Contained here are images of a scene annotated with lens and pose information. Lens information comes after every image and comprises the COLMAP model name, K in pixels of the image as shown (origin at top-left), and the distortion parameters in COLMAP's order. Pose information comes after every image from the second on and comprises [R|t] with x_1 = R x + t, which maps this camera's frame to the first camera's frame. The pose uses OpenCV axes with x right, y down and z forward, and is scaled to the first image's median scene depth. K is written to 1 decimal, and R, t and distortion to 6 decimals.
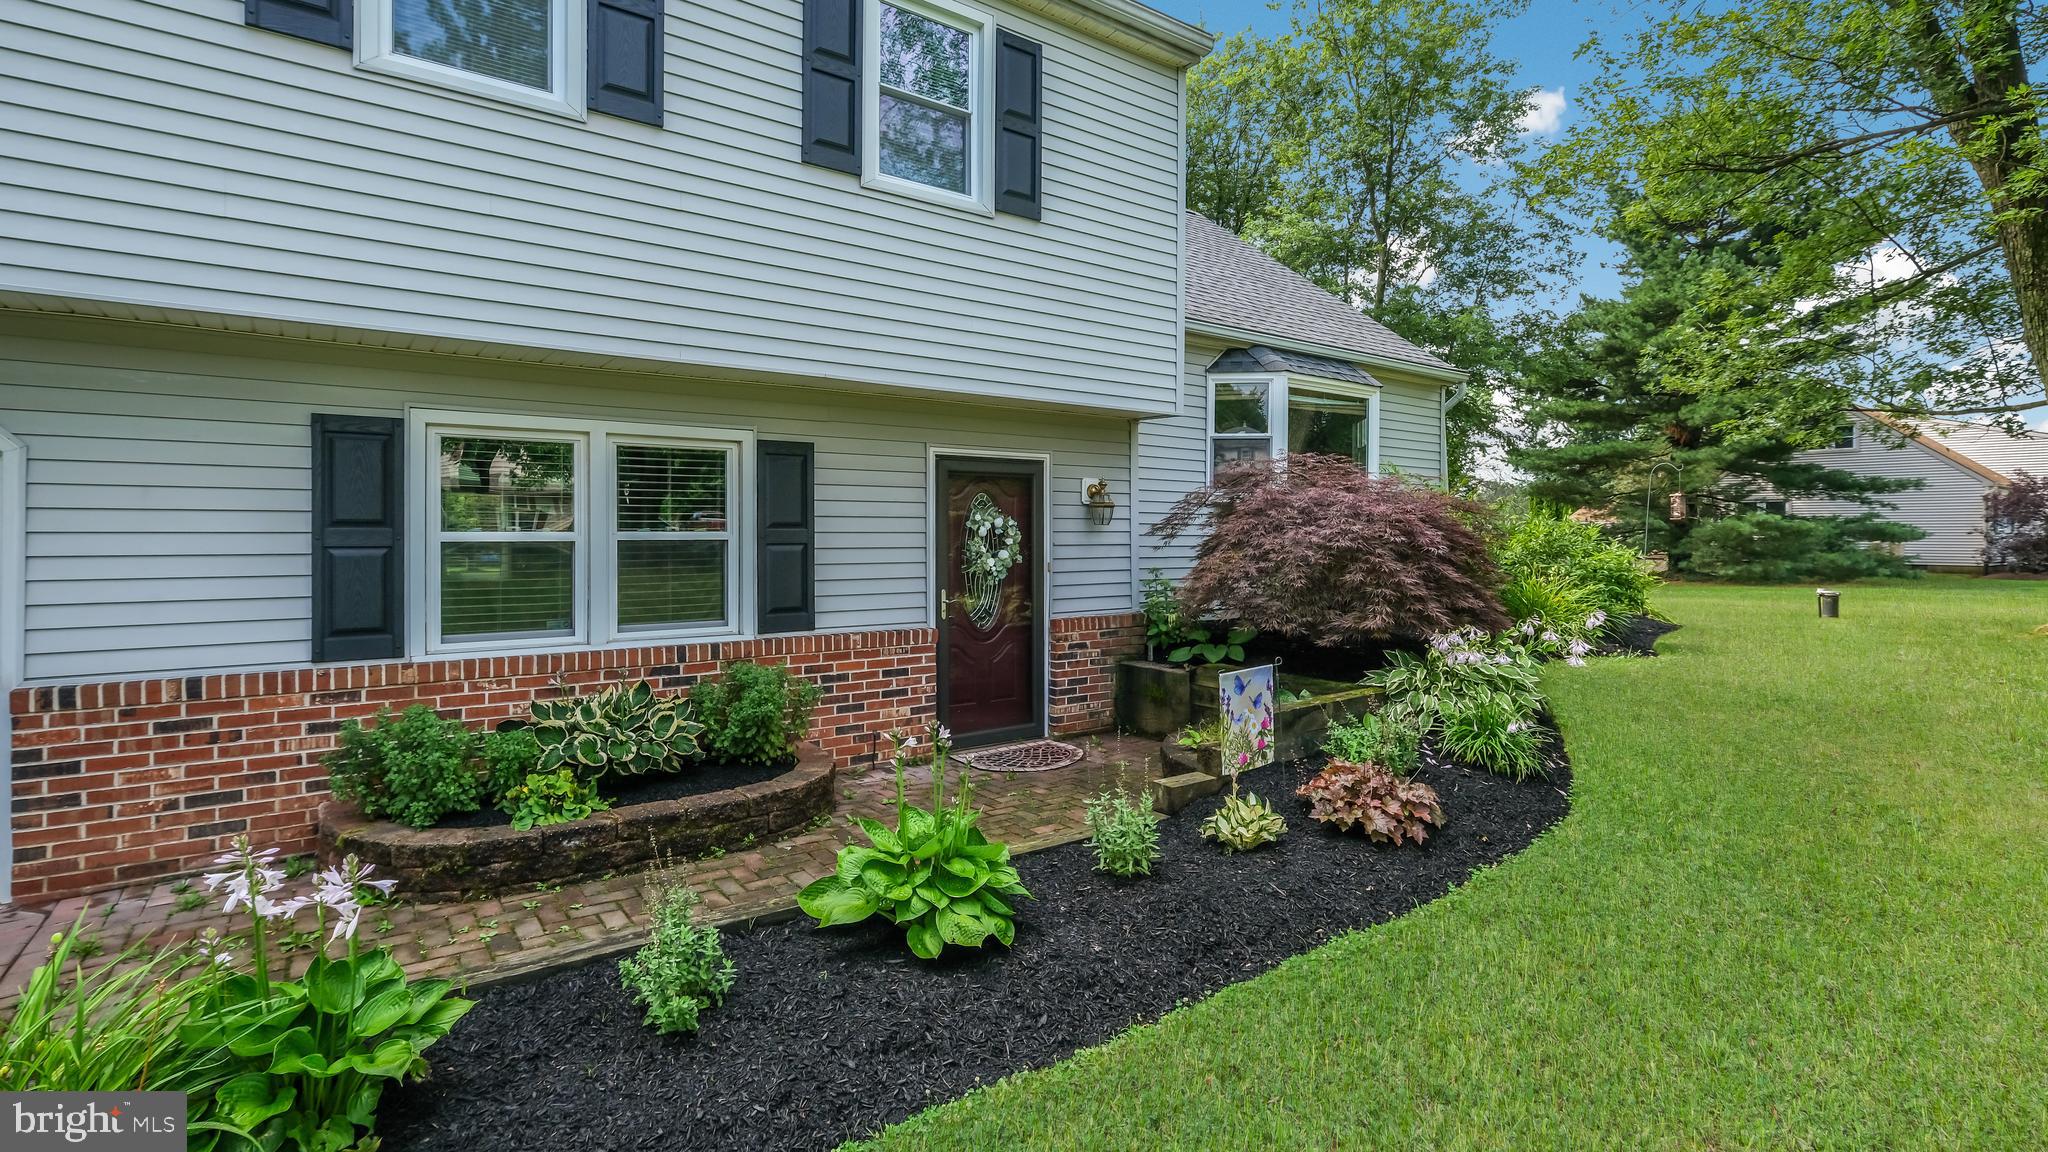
lens RADIAL K [[950.0, 0, 996.3], [0, 950.0, 531.8], [0, 0, 1]] dist [0.000400, -0.000115]
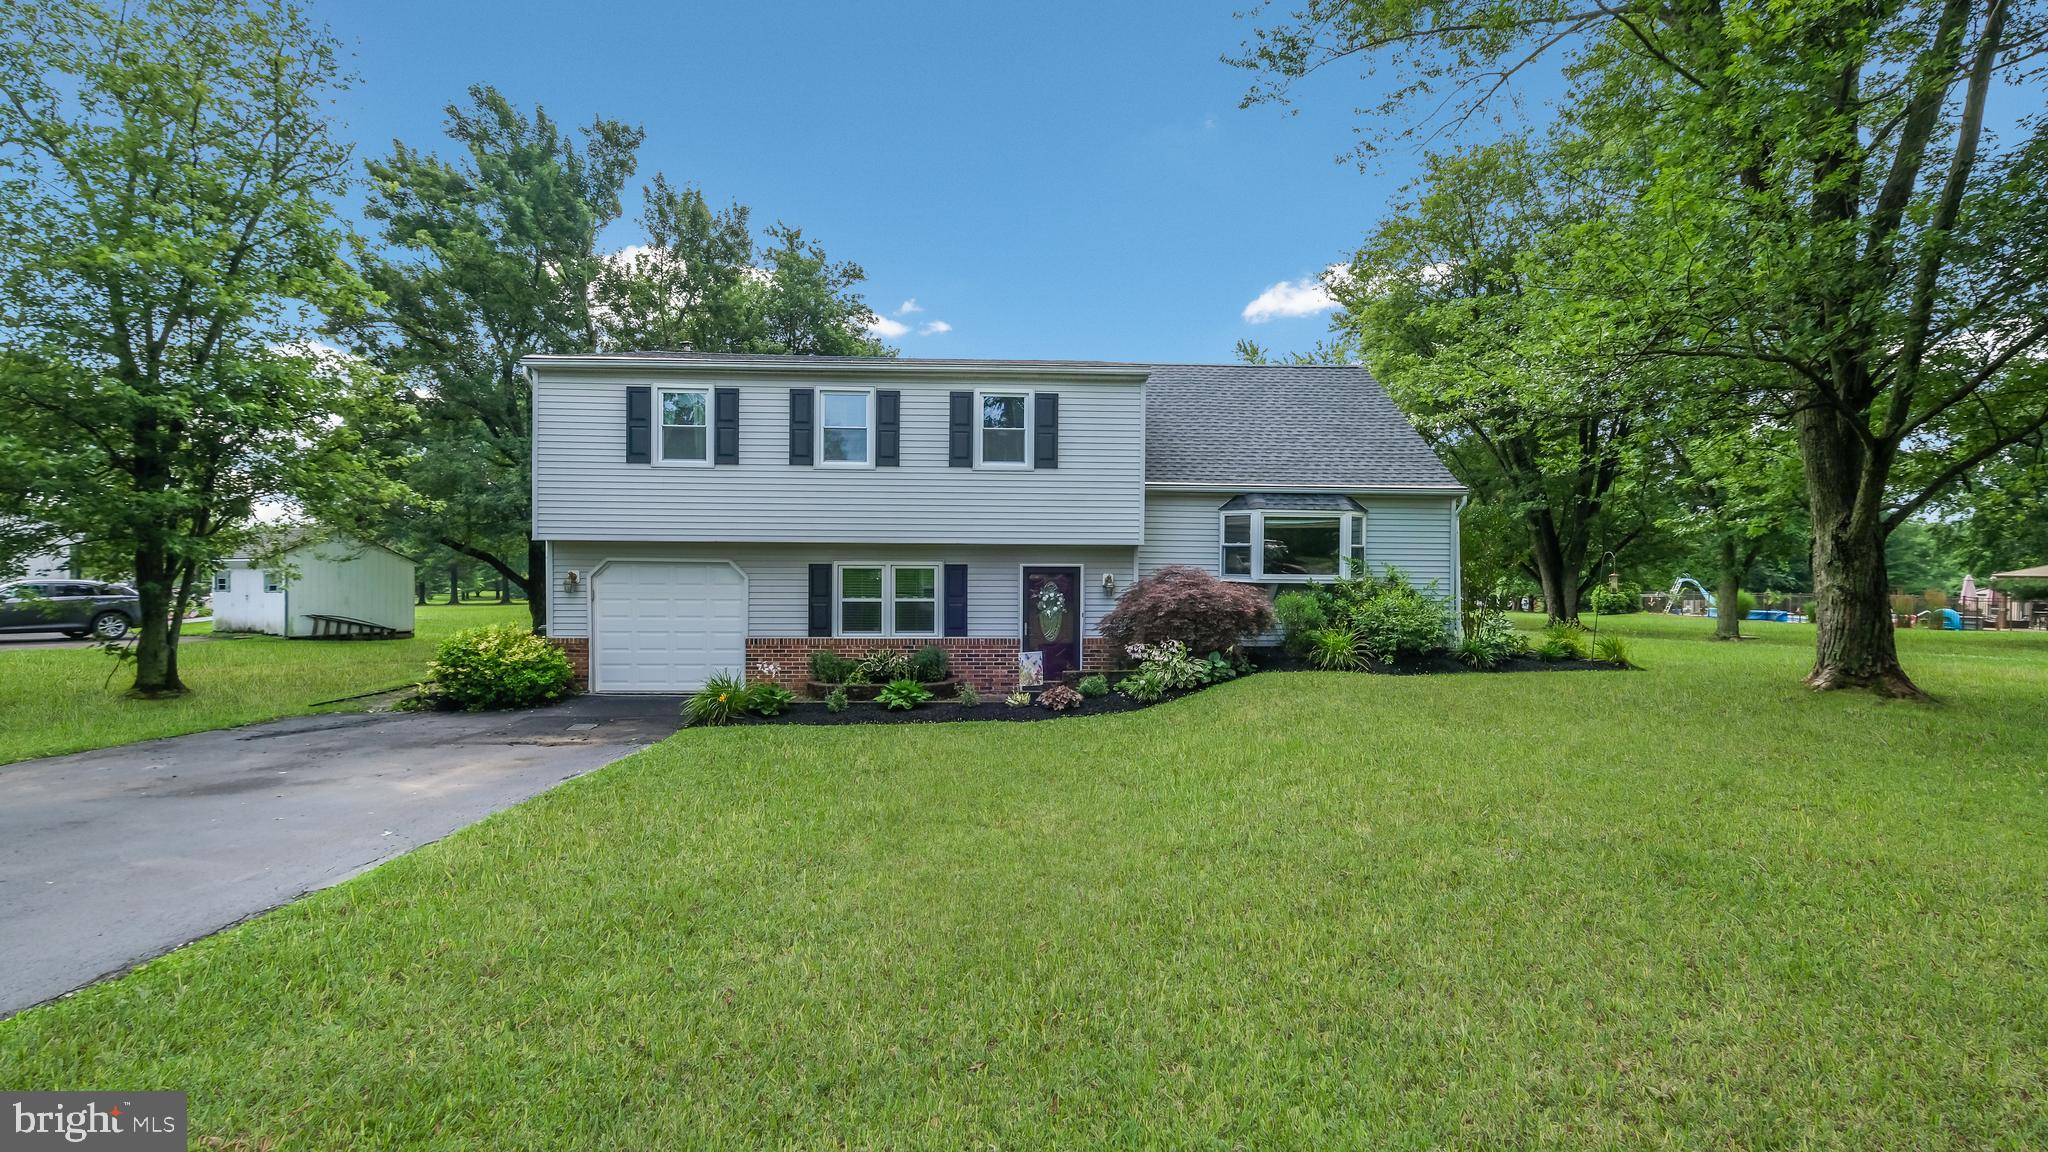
lens RADIAL K [[860.9, 0, 1024.0], [0, 860.9, 576.0], [0, 0, 1]] dist [-0.000241, 0.000004]
pose [[0.844331, 0.005977, -0.535789, 1.064552], [-0.002332, 0.999969, 0.007481, -0.071089], [0.535818, -0.005067, 0.844319, -0.802061]]
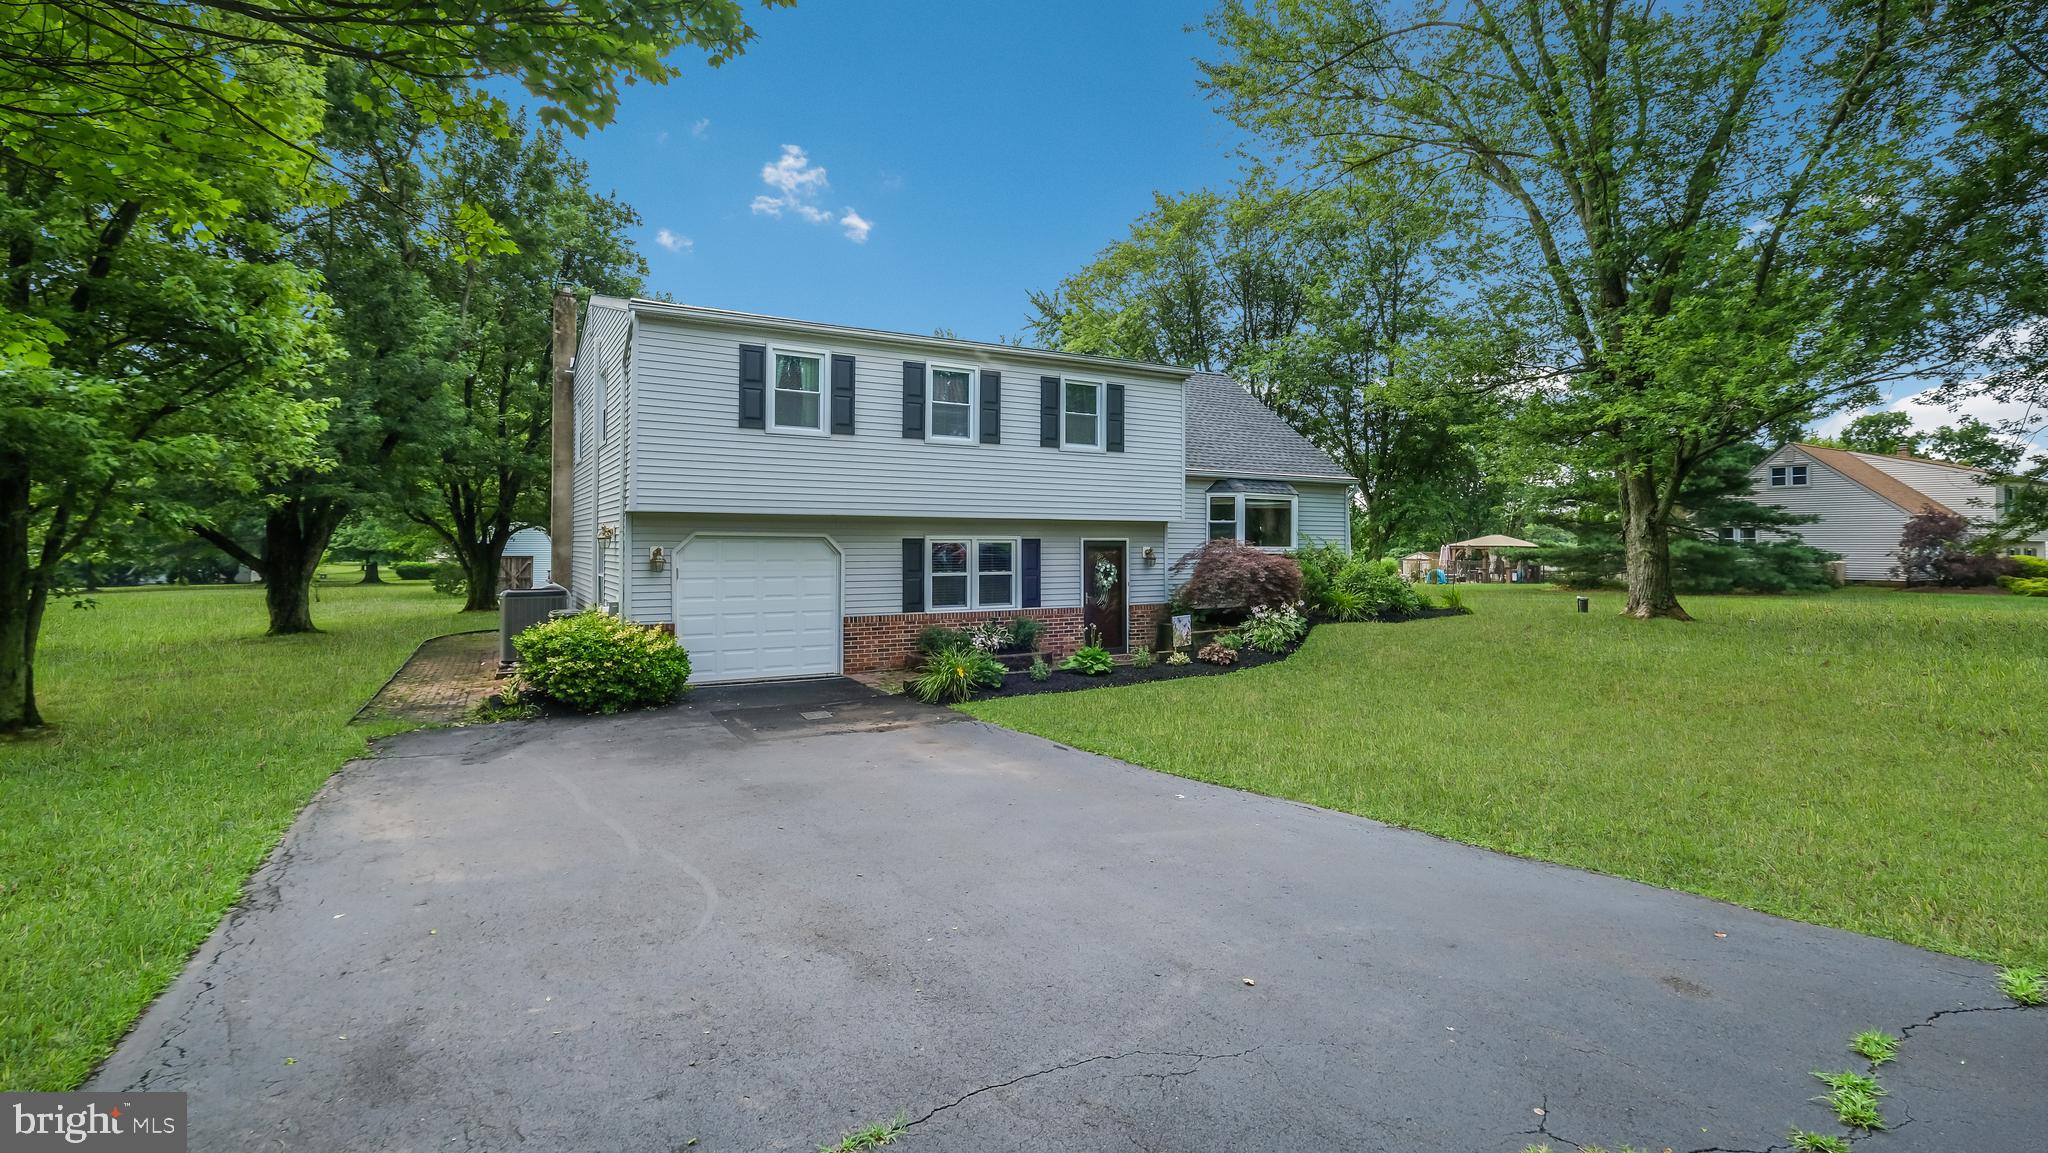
lens RADIAL K [[938.5, 0, 1023.3], [0, 938.5, 517.8], [0, 0, 1]] dist [0.001044, 0.000264]
pose [[0.996081, -0.001151, -0.088434, -0.001203], [-0.000867, 0.999740, -0.022781, -0.081840], [0.088437, 0.022768, 0.995822, -1.510990]]
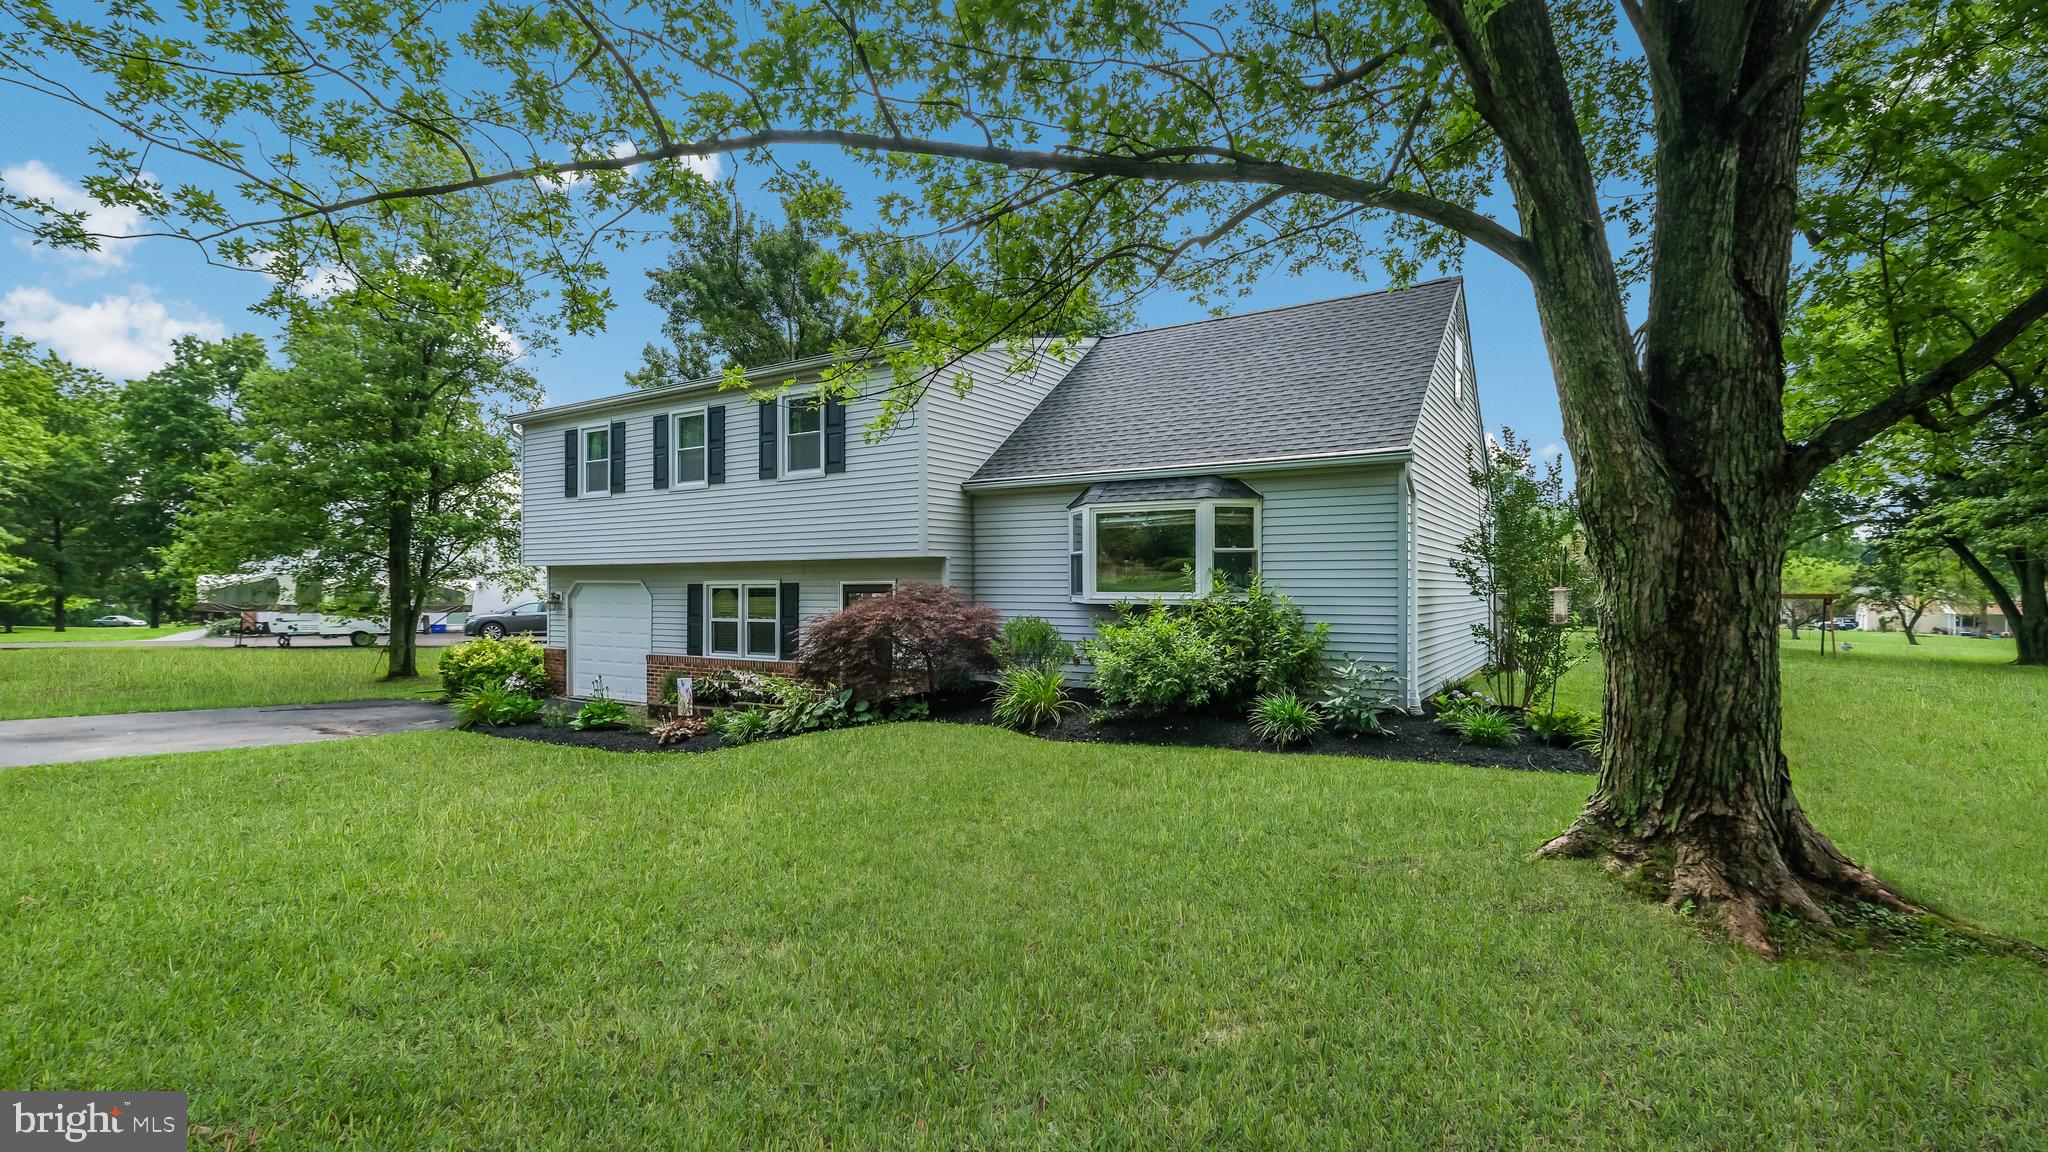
lens RADIAL K [[926.9, 0, 1024.0], [0, 926.9, 576.0], [0, 0, 1]] dist [0.001367, 0.000150]
pose [[0.378923, -0.014603, -0.925313, 1.940904], [0.004146, 0.999892, -0.014083, -0.067044], [0.925419, 0.001500, 0.378943, 0.566651]]
